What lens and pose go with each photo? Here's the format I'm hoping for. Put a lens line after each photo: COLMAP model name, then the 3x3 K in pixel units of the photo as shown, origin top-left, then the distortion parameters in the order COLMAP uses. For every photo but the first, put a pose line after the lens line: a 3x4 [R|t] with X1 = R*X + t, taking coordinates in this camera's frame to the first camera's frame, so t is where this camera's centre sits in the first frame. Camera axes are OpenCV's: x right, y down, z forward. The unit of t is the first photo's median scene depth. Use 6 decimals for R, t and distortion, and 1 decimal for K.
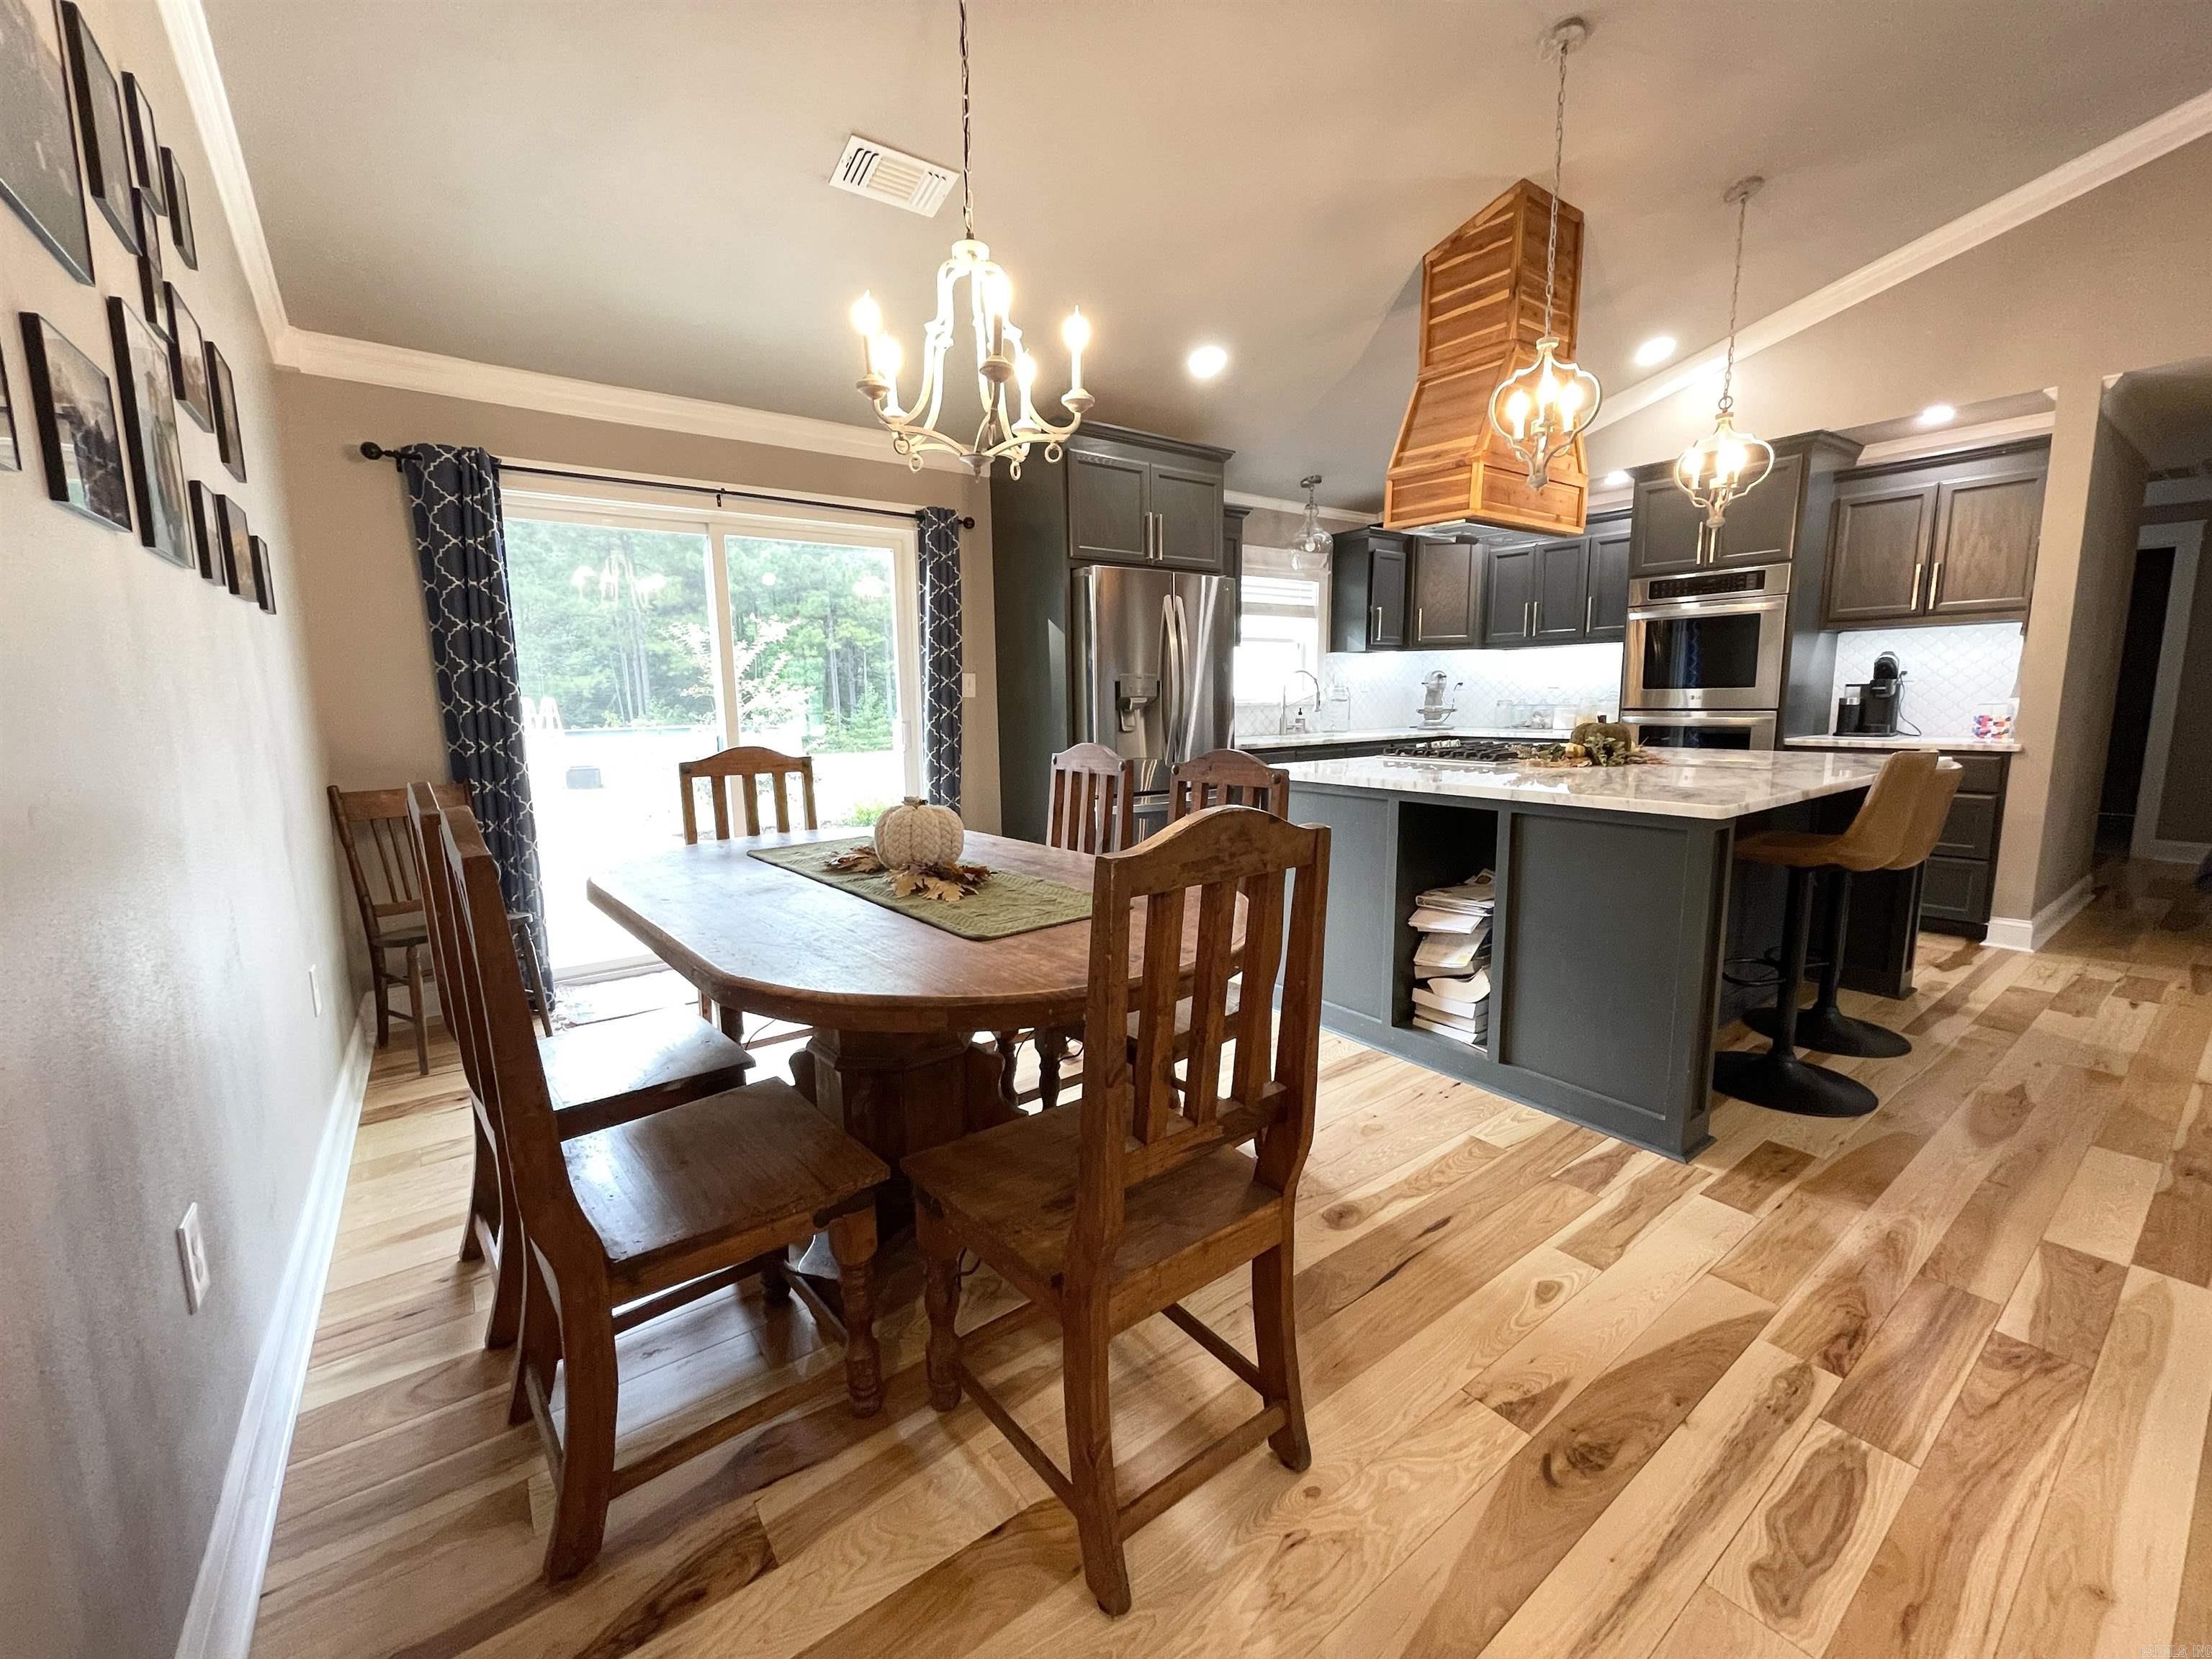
lens RADIAL K [[885.0, 0, 1094.7], [0, 885.0, 823.5], [0, 0, 1]] dist [-0.000508, 0.000314]
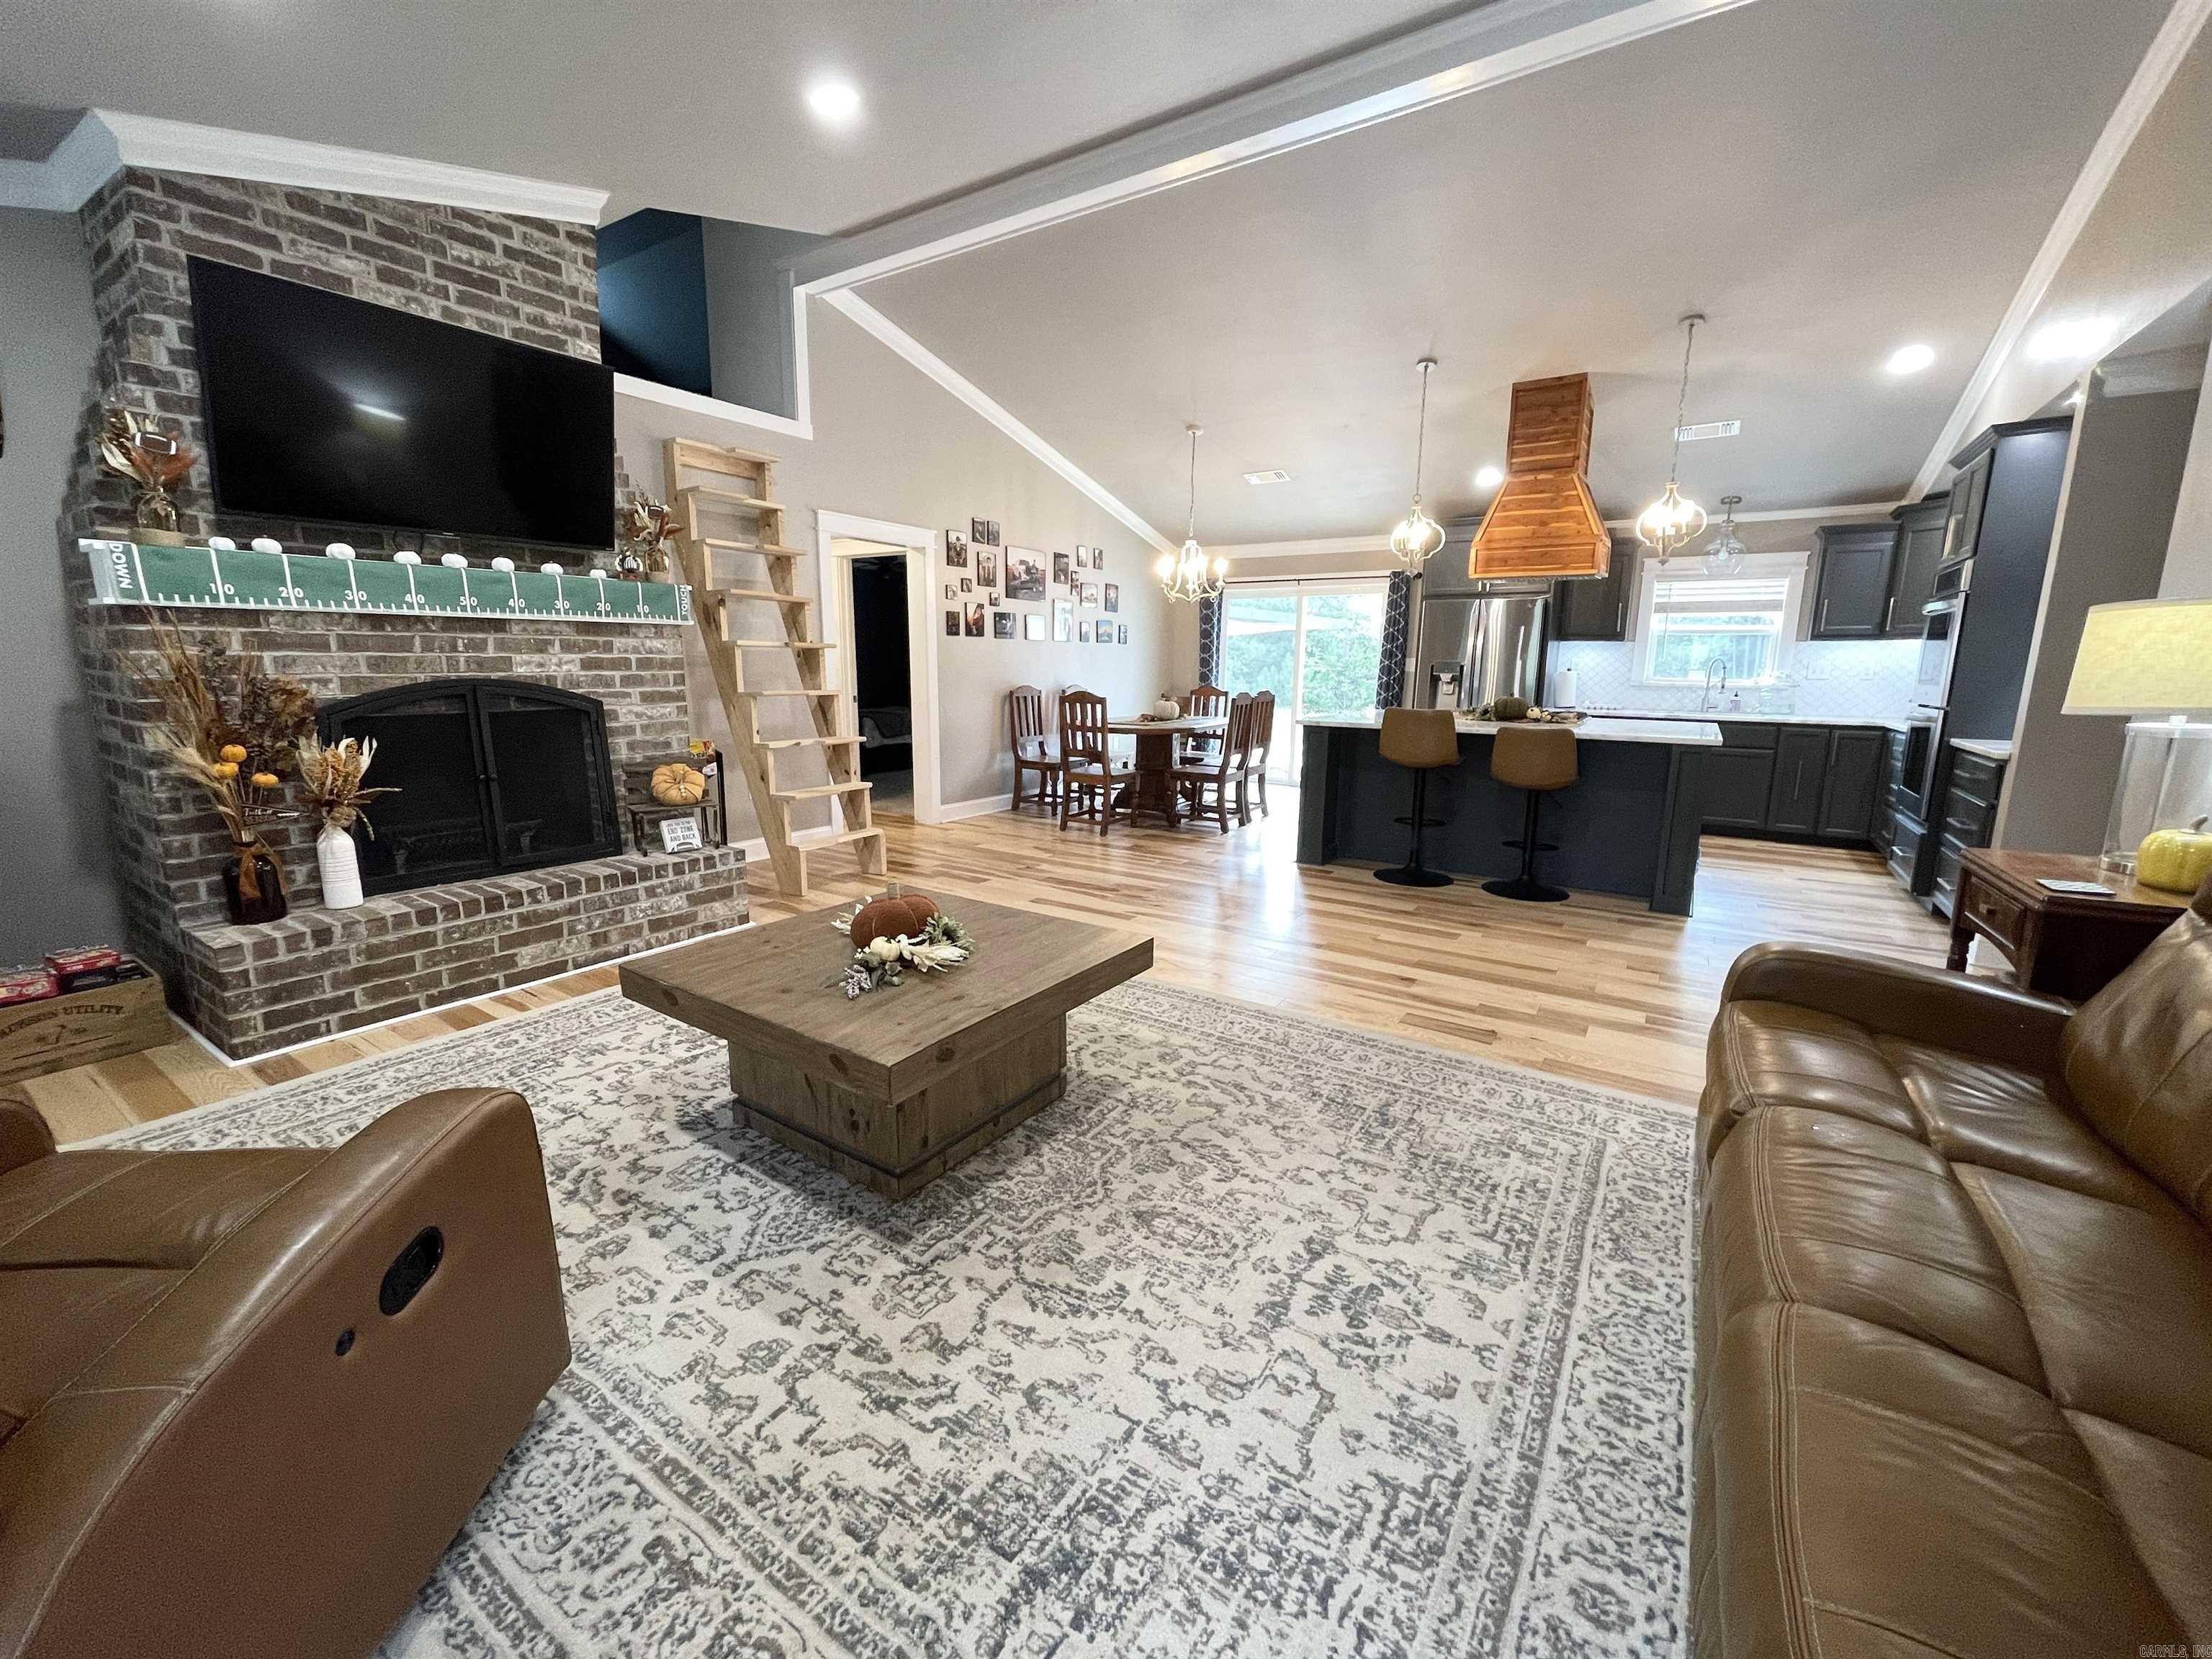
lens RADIAL K [[885.6, 0, 1096.8], [0, 885.6, 820.5], [0, 0, 1]] dist [-0.001968, -0.000329]
pose [[0.345604, 0.183145, -0.920334, 2.409350], [-0.150567, 0.978885, 0.138256, 0.001643], [0.926222, 0.090790, 0.365882, -0.406067]]
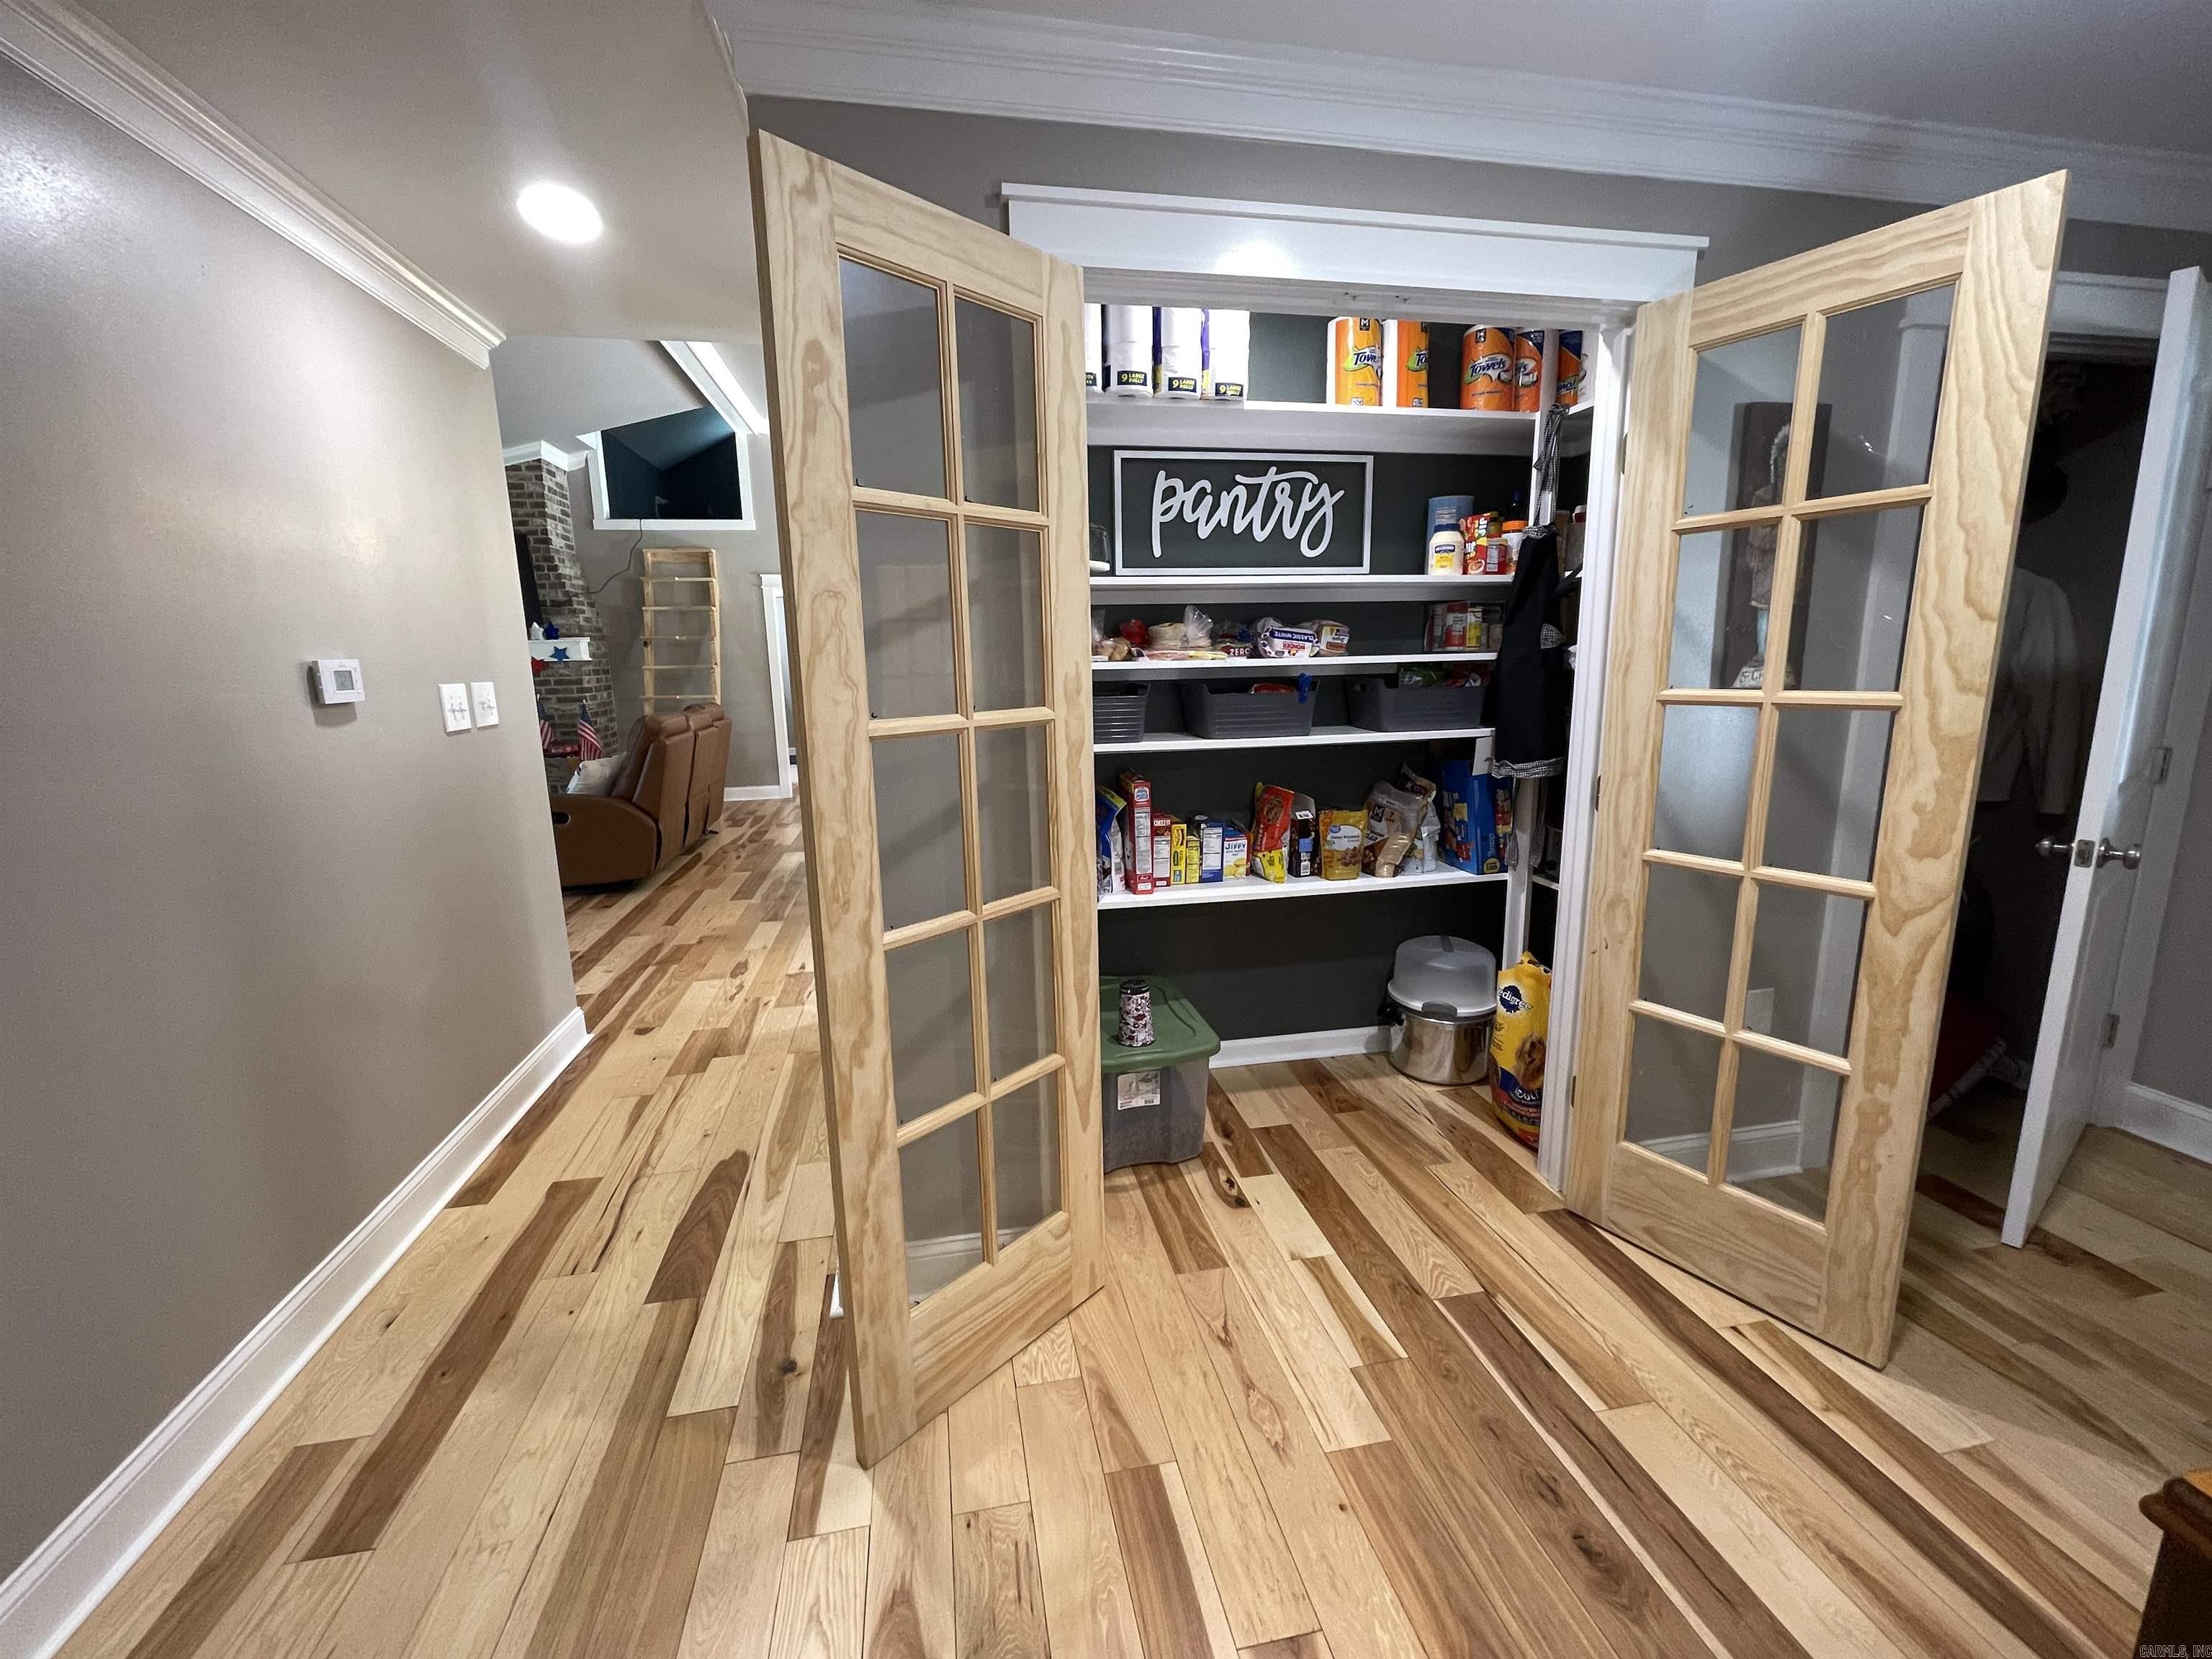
lens RADIAL K [[894.3, 0, 1099.2], [0, 894.3, 814.7], [0, 0, 1]] dist [-0.003380, -0.000105]
pose [[-0.418523, 0.181170, -0.889953, 2.619428], [-0.108110, 0.962996, 0.246882, -0.442218], [0.901749, 0.199539, -0.383450, 2.284747]]
